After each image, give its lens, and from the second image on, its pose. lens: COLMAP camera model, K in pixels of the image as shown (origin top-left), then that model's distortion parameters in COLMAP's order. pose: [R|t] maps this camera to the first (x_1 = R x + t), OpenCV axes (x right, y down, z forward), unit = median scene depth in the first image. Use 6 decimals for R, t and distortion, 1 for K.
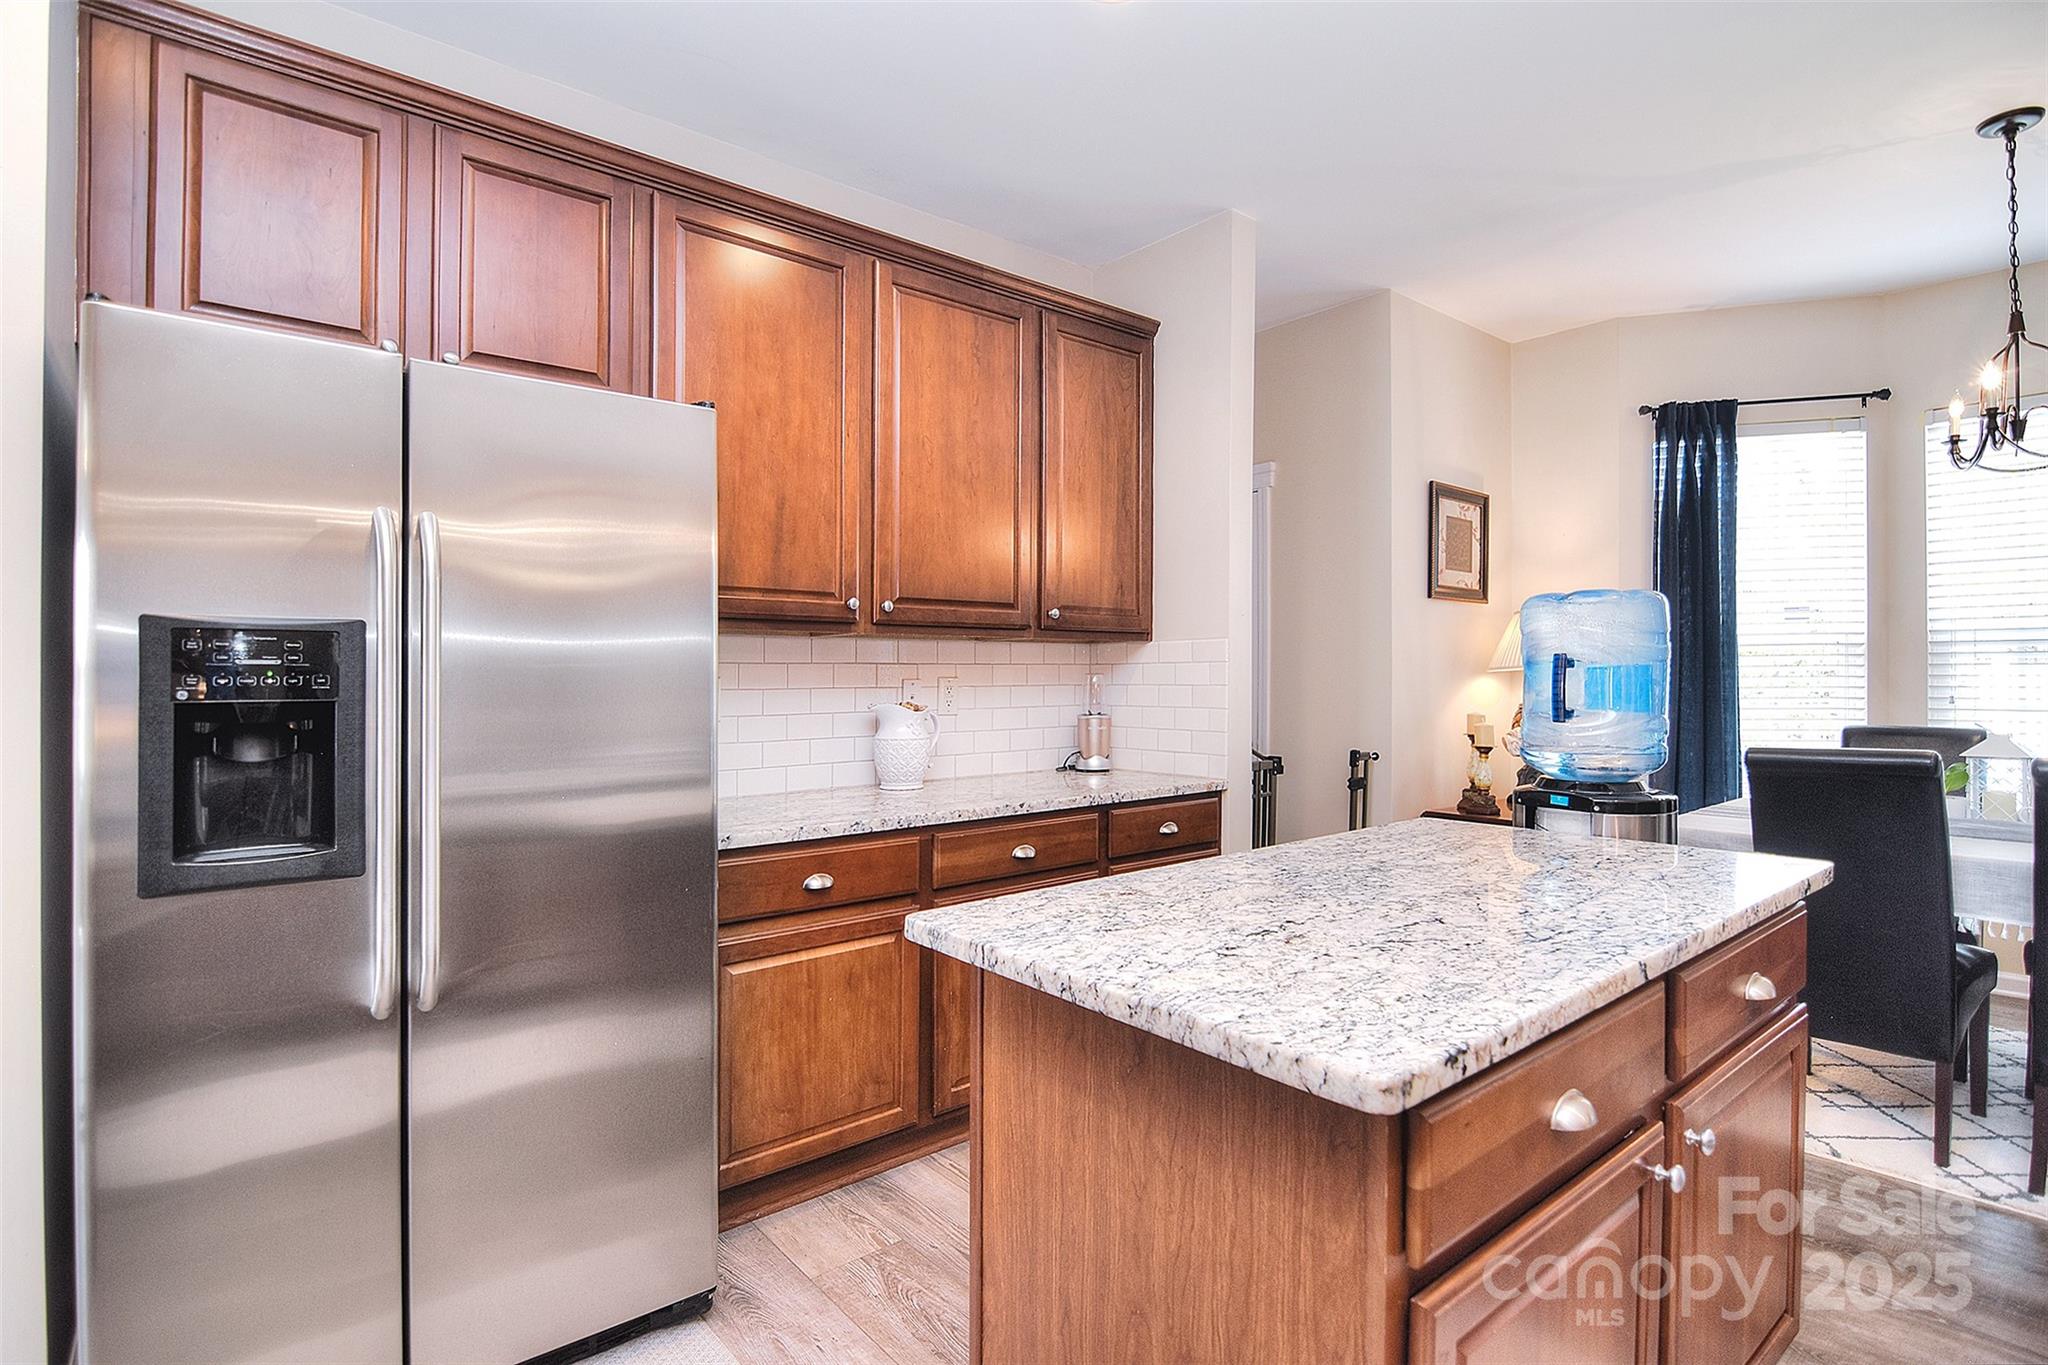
lens RADIAL K [[995.9, 0, 1026.1], [0, 995.9, 676.2], [0, 0, 1]] dist [-0.012252, -0.007118]
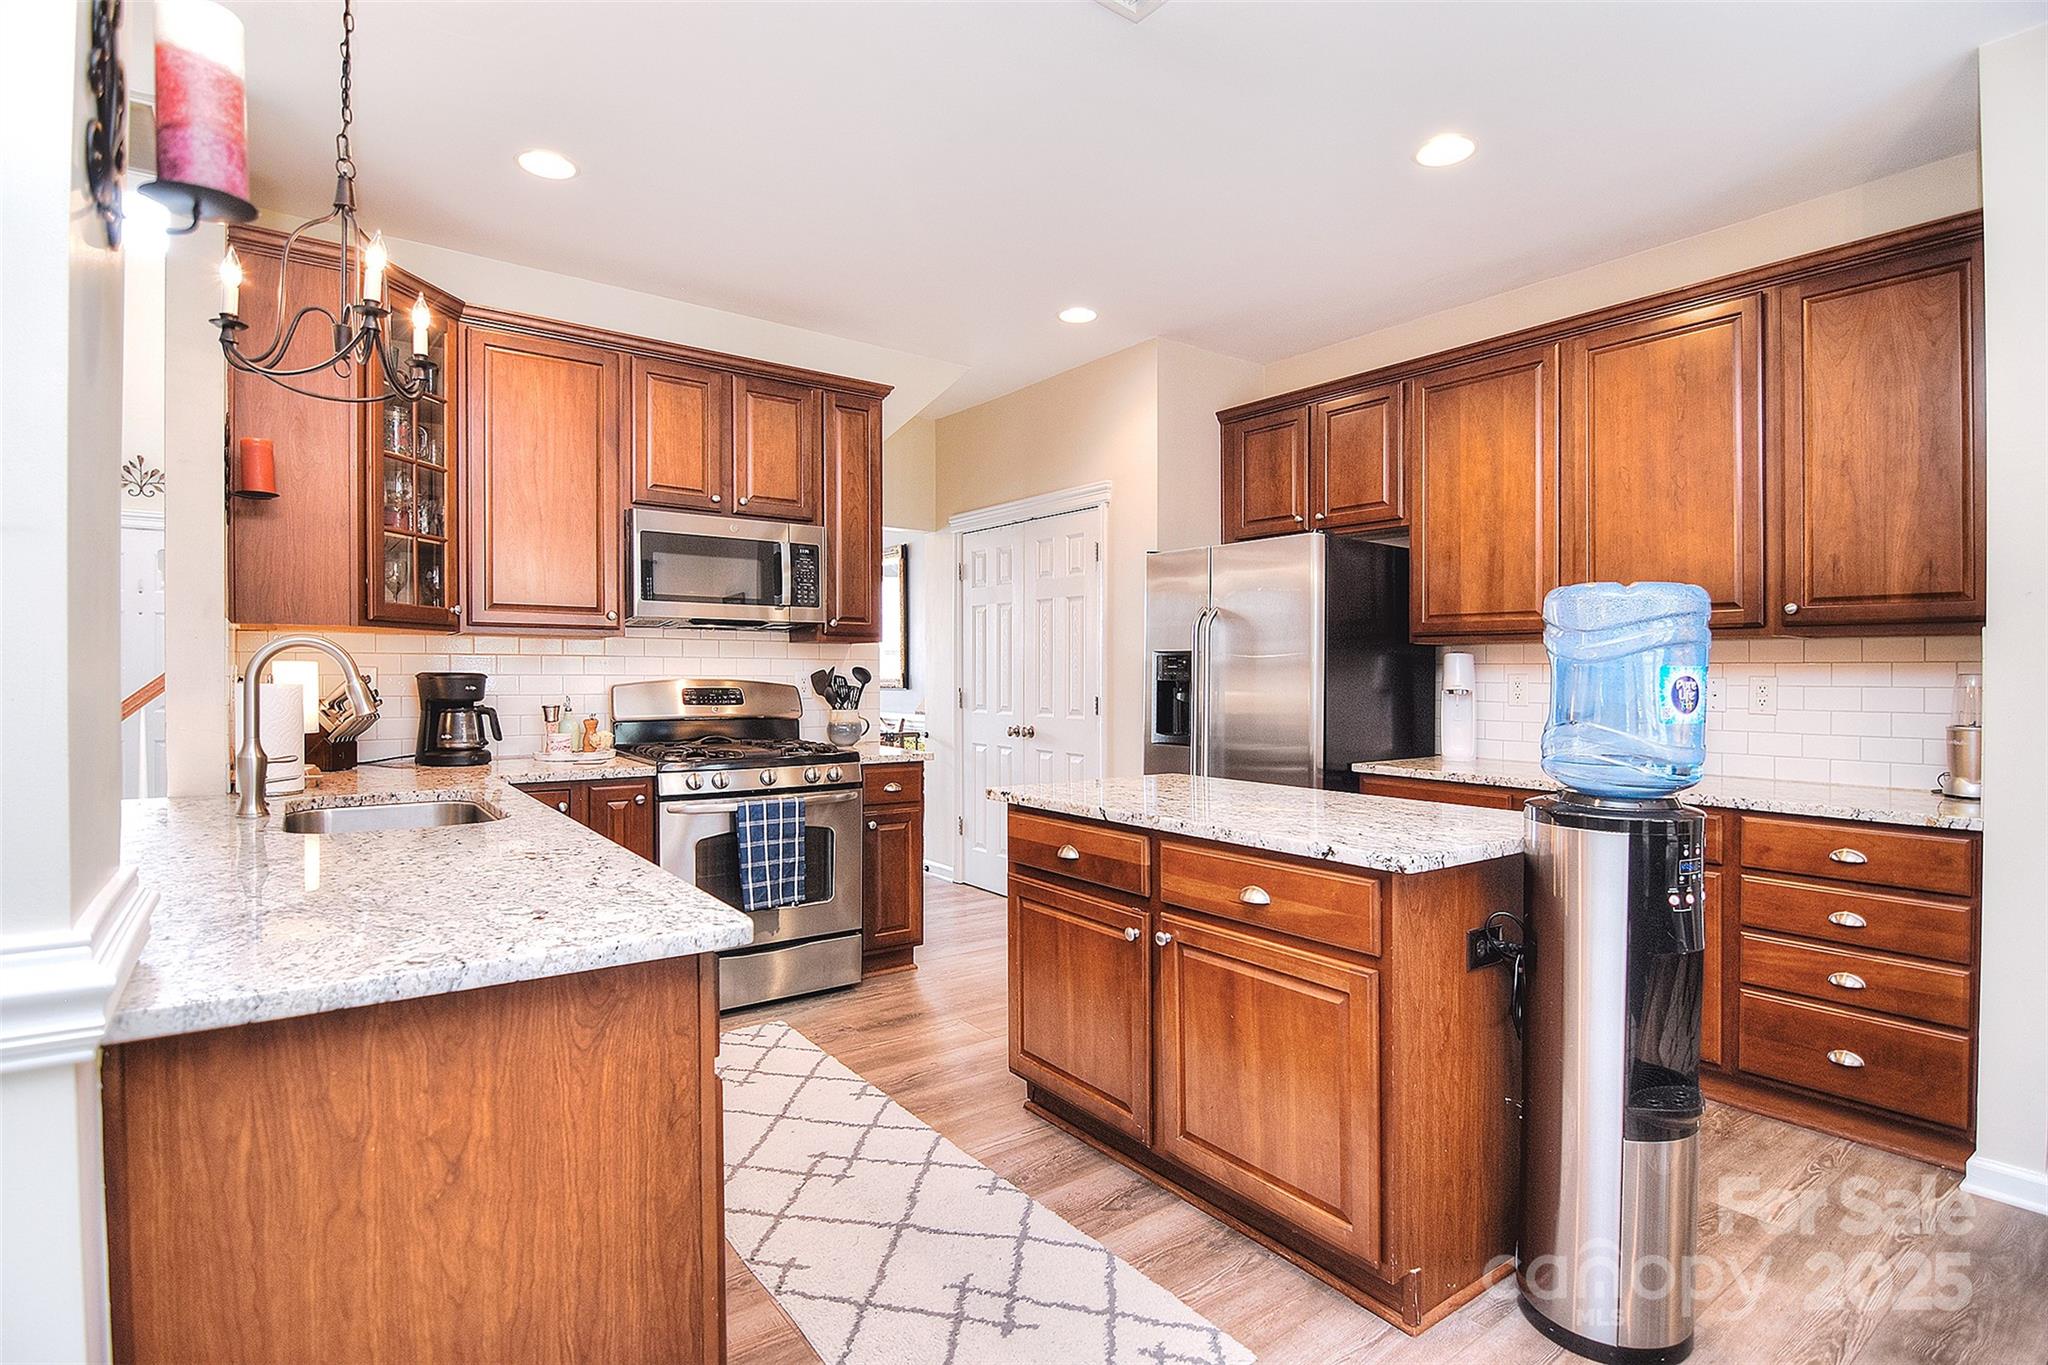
lens RADIAL K [[995.9, 0, 1033.8], [0, 995.9, 675.2], [0, 0, 1]] dist [-0.012252, -0.007118]
pose [[-0.038506, 0.006460, -0.999237, 0.777401], [-0.004453, 0.999968, 0.006636, -0.002806], [0.999248, 0.004705, -0.038476, 0.261429]]
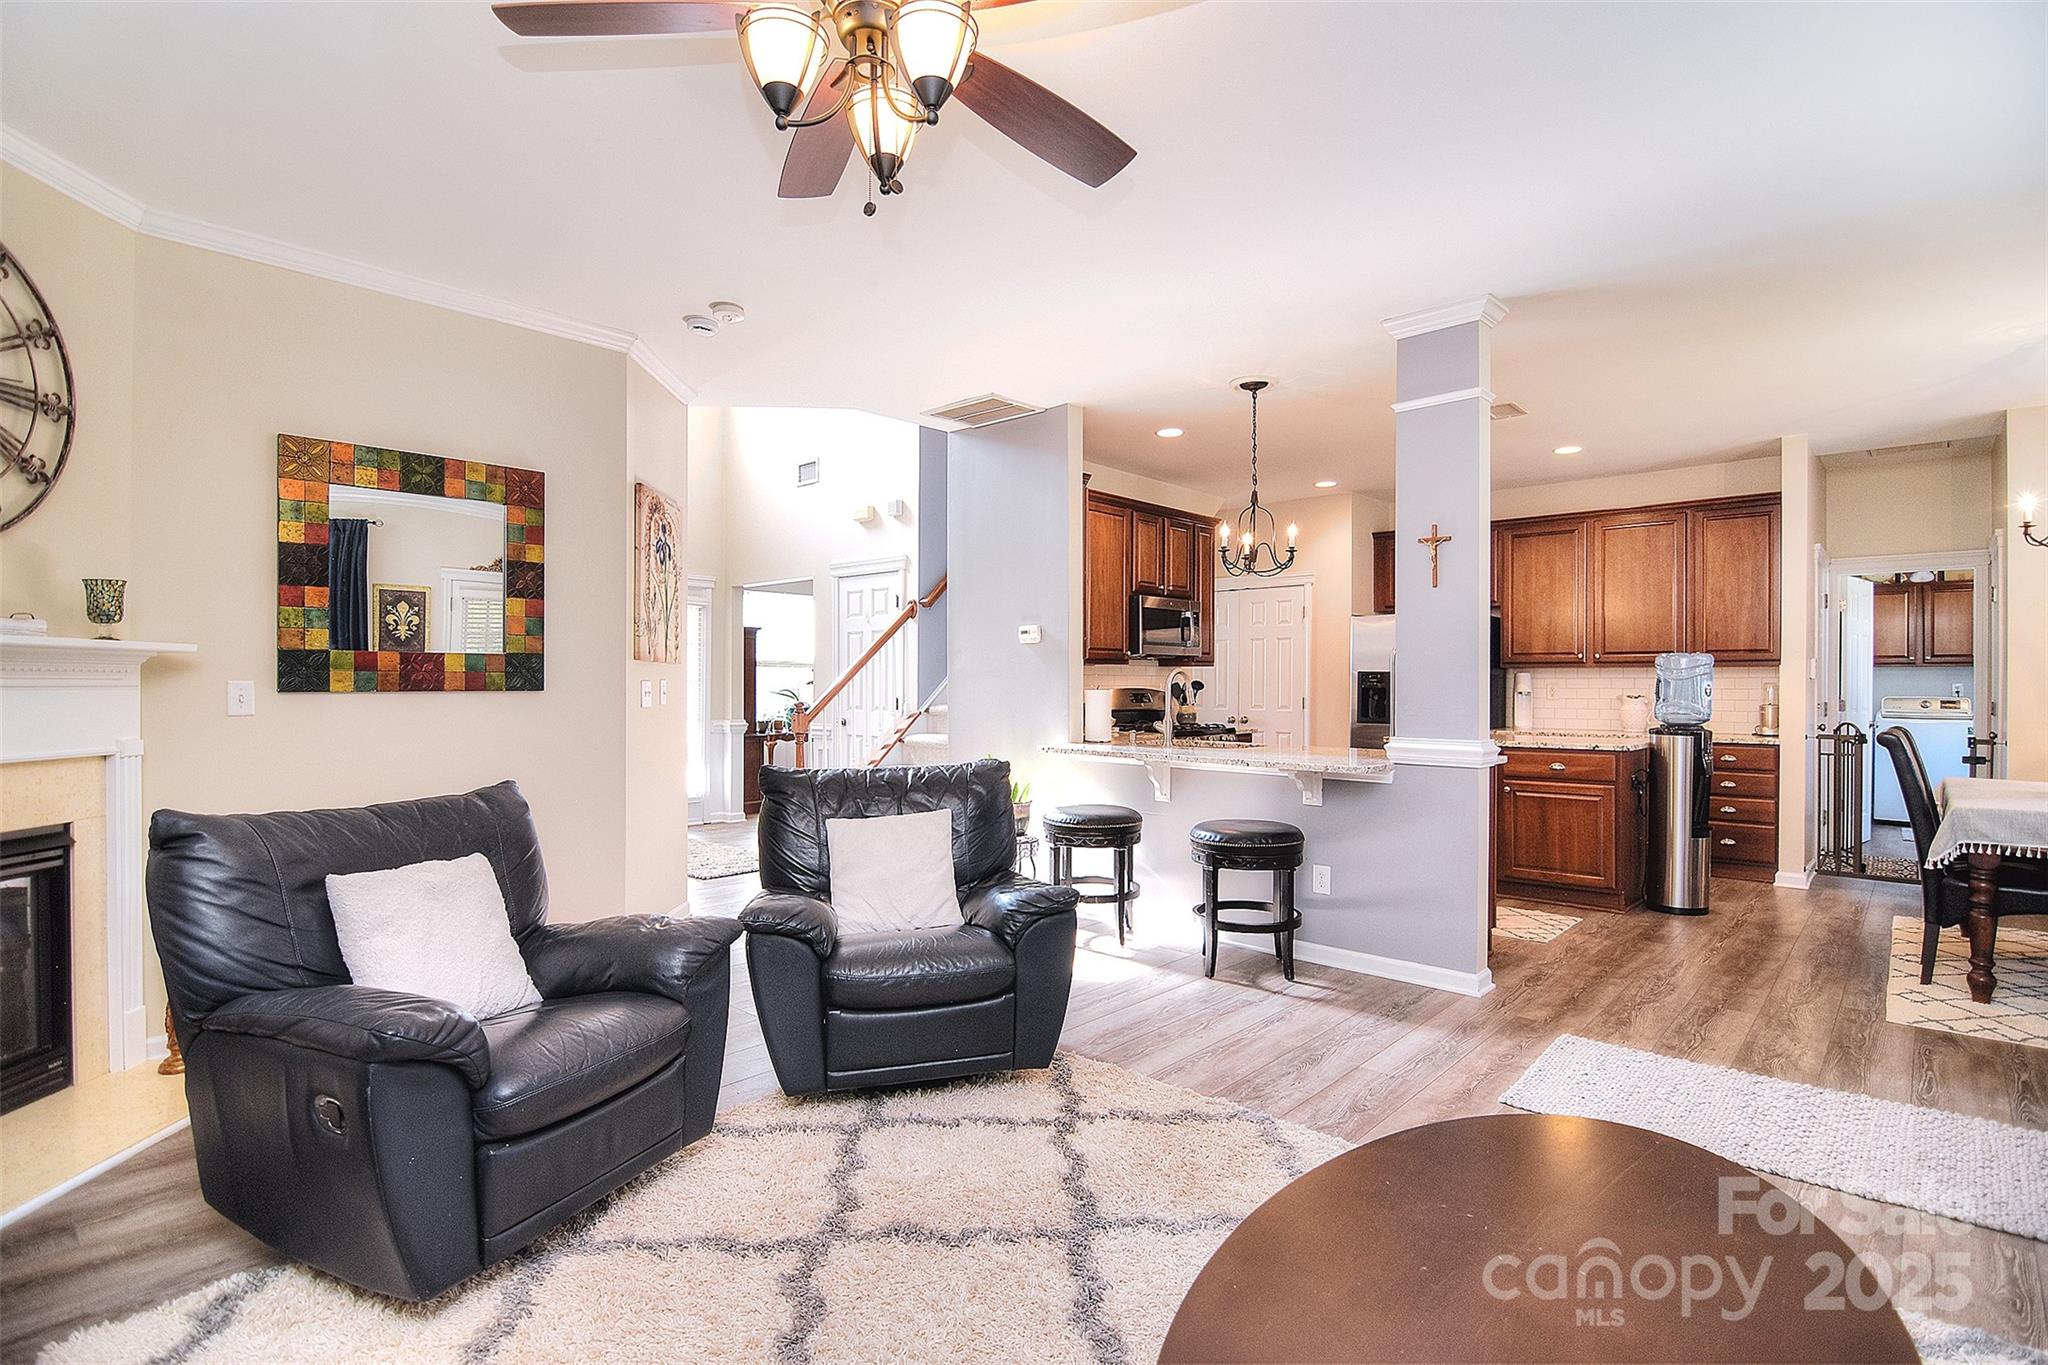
lens RADIAL K [[995.9, 0, 1031.6], [0, 995.9, 685.0], [0, 0, 1]] dist [-0.012252, -0.007118]
pose [[0.145307, 0.008091, -0.989354, 1.513053], [-0.001893, 0.999967, 0.007899, -0.009059], [0.989385, 0.000725, 0.145318, -0.562439]]
